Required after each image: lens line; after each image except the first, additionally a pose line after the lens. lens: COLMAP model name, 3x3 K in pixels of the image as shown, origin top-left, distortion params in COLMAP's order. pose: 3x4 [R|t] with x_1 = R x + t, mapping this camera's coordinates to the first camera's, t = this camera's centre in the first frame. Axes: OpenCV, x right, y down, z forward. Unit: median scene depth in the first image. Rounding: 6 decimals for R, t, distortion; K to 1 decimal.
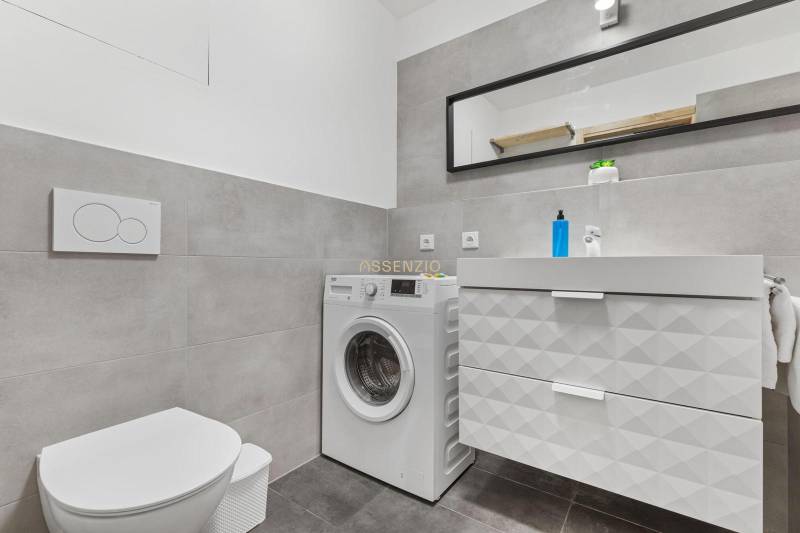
lens RADIAL K [[359.4, 0, 400.0], [0, 359.4, 266.5], [0, 0, 1]] dist [0.001715, 0.000343]
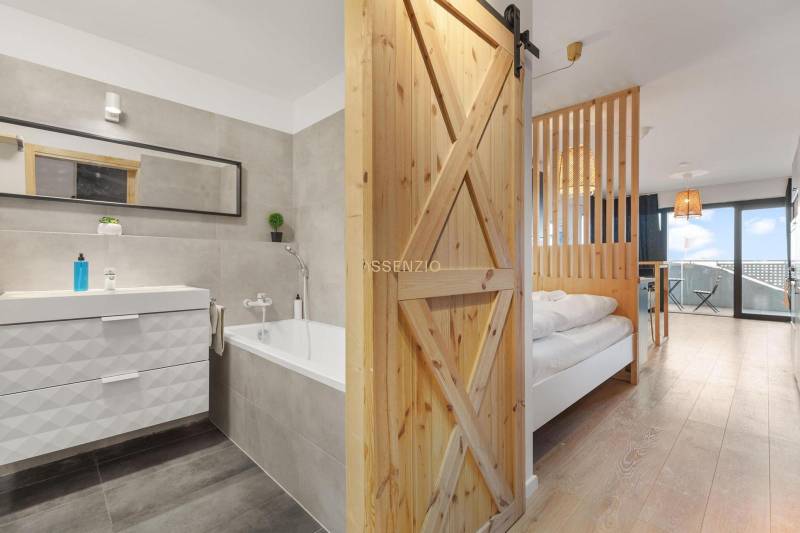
lens RADIAL K [[359.4, 0, 400.0], [0, 359.4, 266.5], [0, 0, 1]] dist [0.001715, 0.000343]
pose [[0.172499, -0.011729, 0.984940, -0.799773], [-0.003436, 0.999916, 0.012509, -0.159553], [-0.985004, -0.005542, 0.172445, -0.461803]]
